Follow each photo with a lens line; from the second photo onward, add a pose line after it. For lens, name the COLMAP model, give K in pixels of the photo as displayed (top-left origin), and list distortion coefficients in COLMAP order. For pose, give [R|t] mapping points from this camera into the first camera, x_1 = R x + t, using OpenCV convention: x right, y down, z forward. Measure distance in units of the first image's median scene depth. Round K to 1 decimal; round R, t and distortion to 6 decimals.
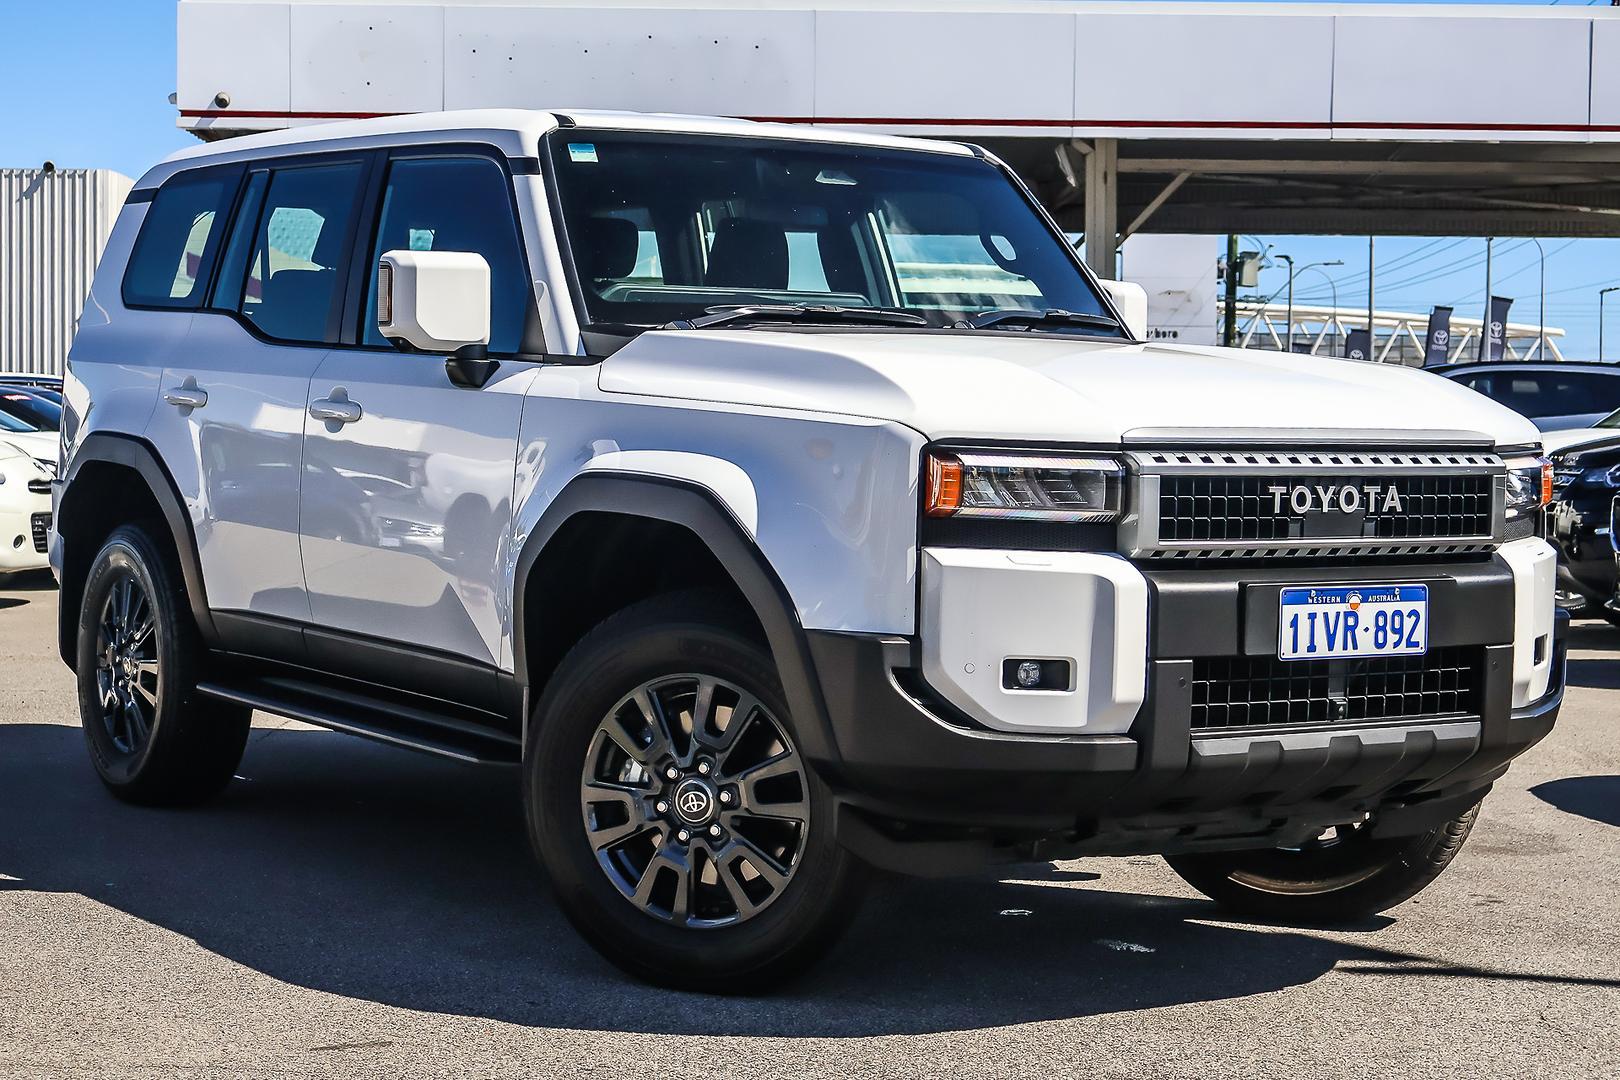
lens RADIAL K [[3050.7, 0, 810.0], [0, 3050.7, 540.0], [0, 0, 1]] dist [0.055423, 0.181497]
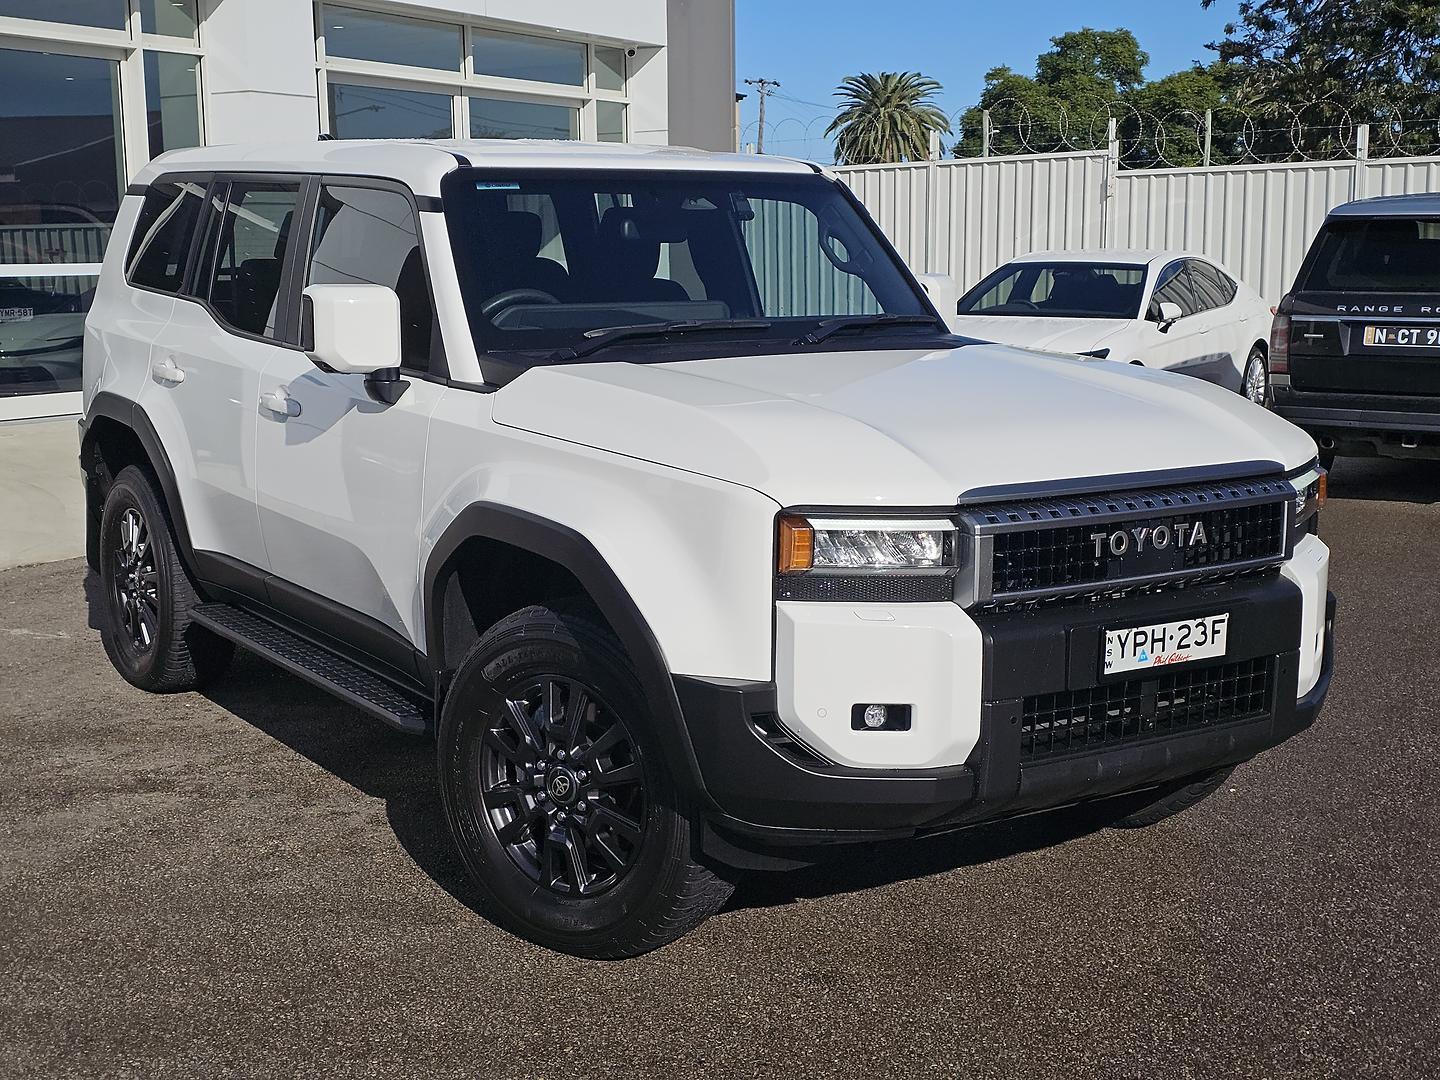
lens RADIAL K [[2018.4, 0, 654.1], [0, 2018.4, 537.9], [0, 0, 1]] dist [0.088616, -0.048289]
pose [[0.999730, -0.014257, -0.018341, 0.005752], [0.016284, 0.993163, 0.115591, -0.102364], [0.016567, -0.115858, 0.993128, 0.266128]]
